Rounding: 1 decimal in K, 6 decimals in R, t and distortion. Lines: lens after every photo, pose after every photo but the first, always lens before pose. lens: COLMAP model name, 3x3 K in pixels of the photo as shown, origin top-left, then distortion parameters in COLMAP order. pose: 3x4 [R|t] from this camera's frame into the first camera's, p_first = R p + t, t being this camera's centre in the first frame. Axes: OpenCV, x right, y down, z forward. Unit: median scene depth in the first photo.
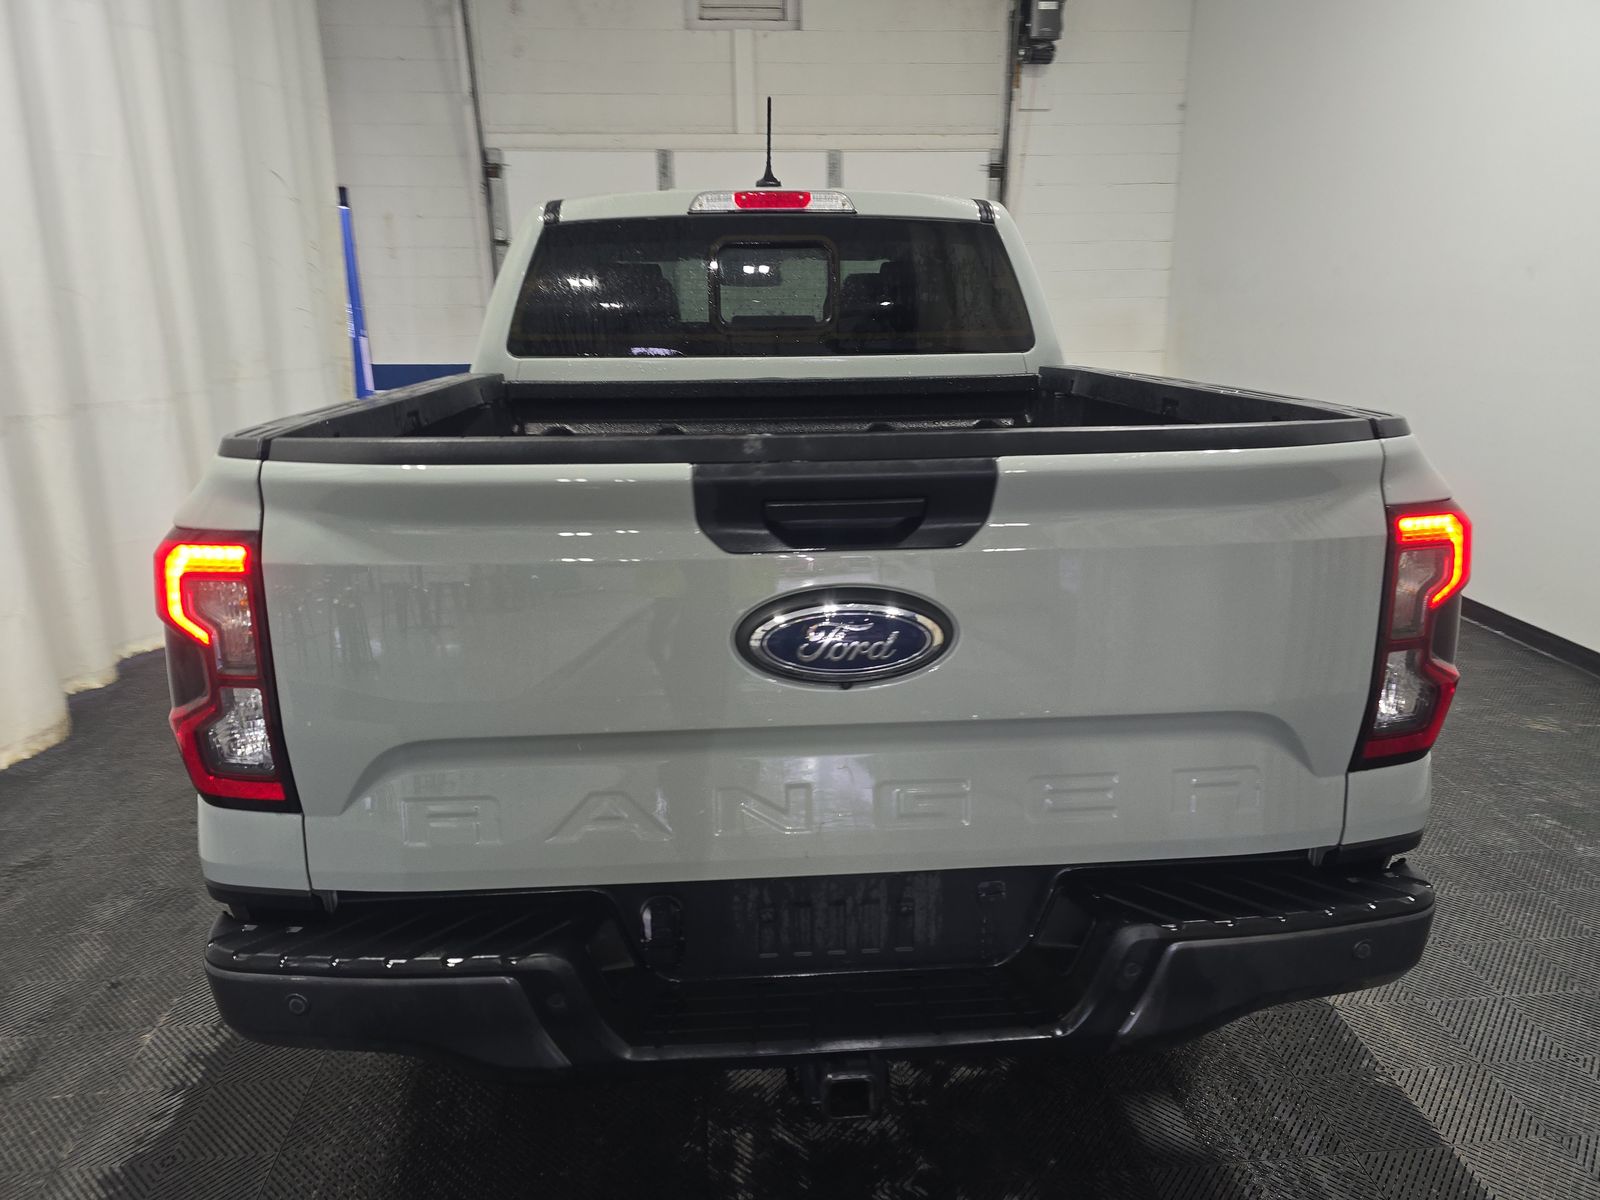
lens RADIAL K [[1069.9, 0, 802.3], [0, 1069.9, 599.3], [0, 0, 1]] dist [0.008799, -0.014579]
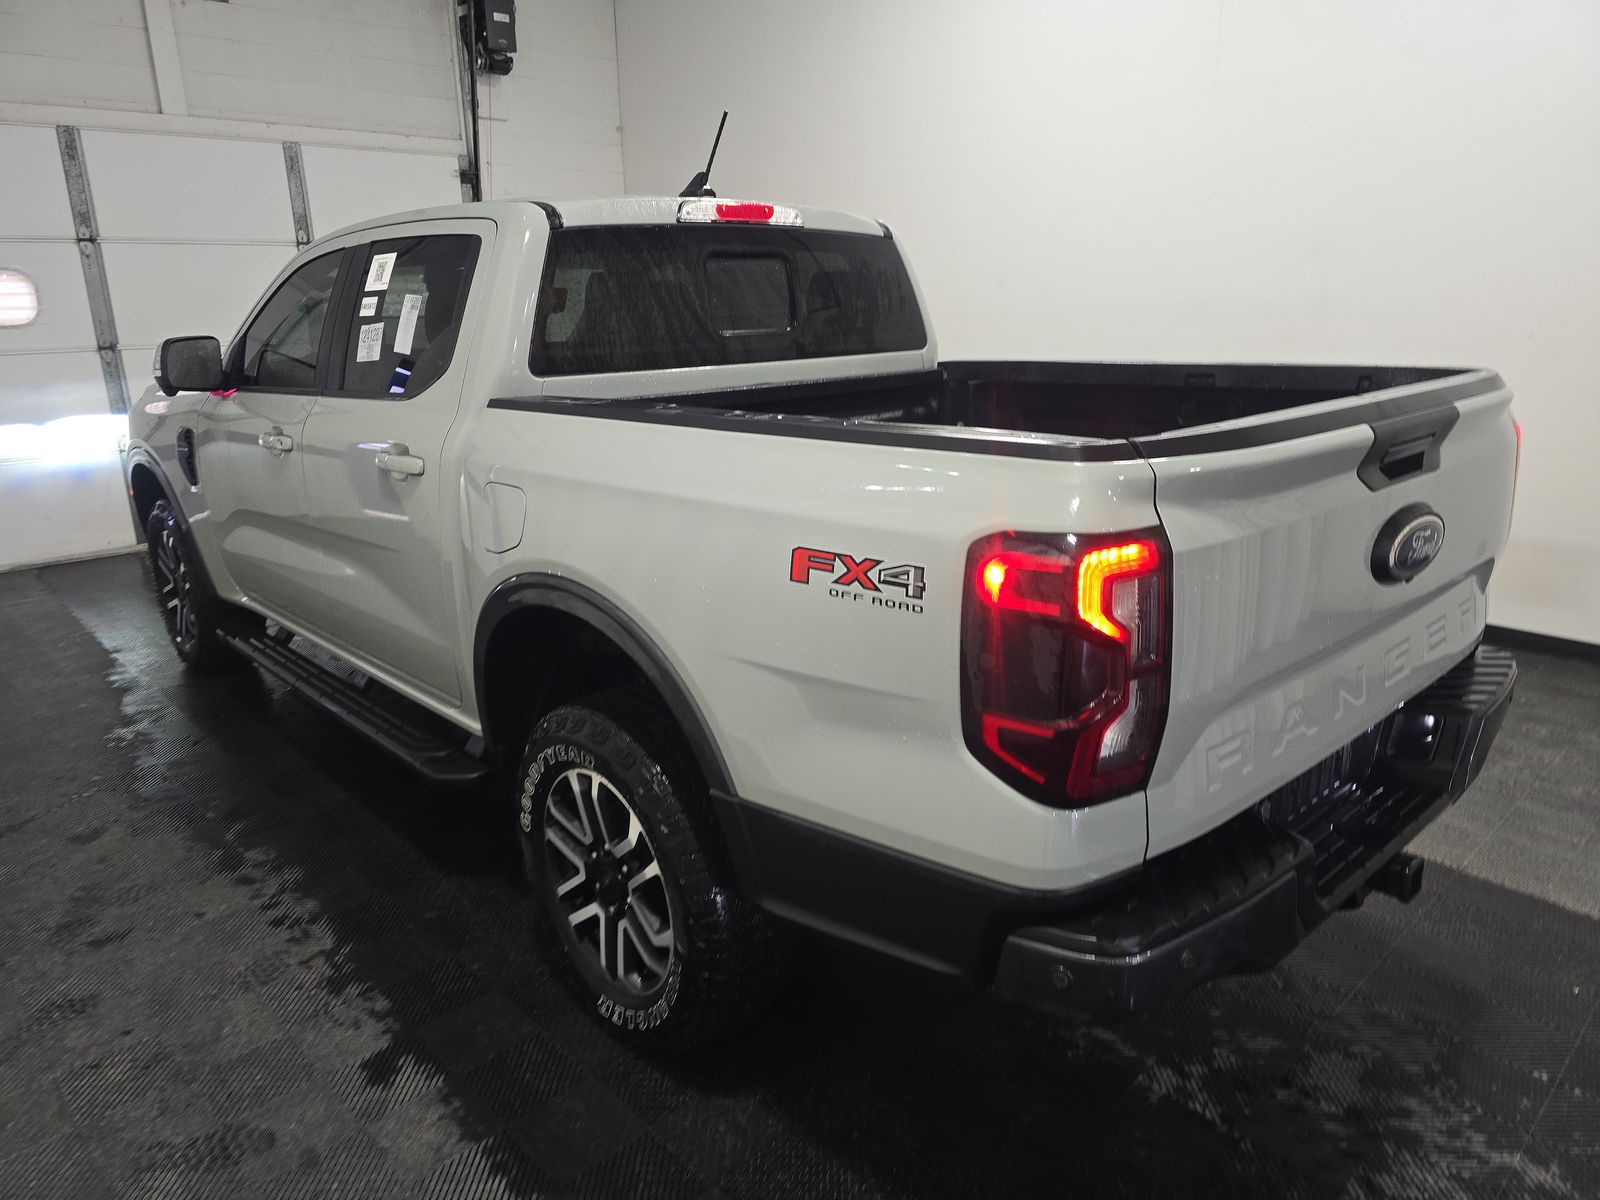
lens RADIAL K [[1069.9, 0, 804.0], [0, 1069.9, 597.4], [0, 0, 1]] dist [0.008799, -0.014579]
pose [[0.759175, -0.182533, 0.624767, -0.513326], [0.187821, 0.980476, 0.058230, -0.042843], [-0.623198, 0.073138, 0.778637, 0.138545]]
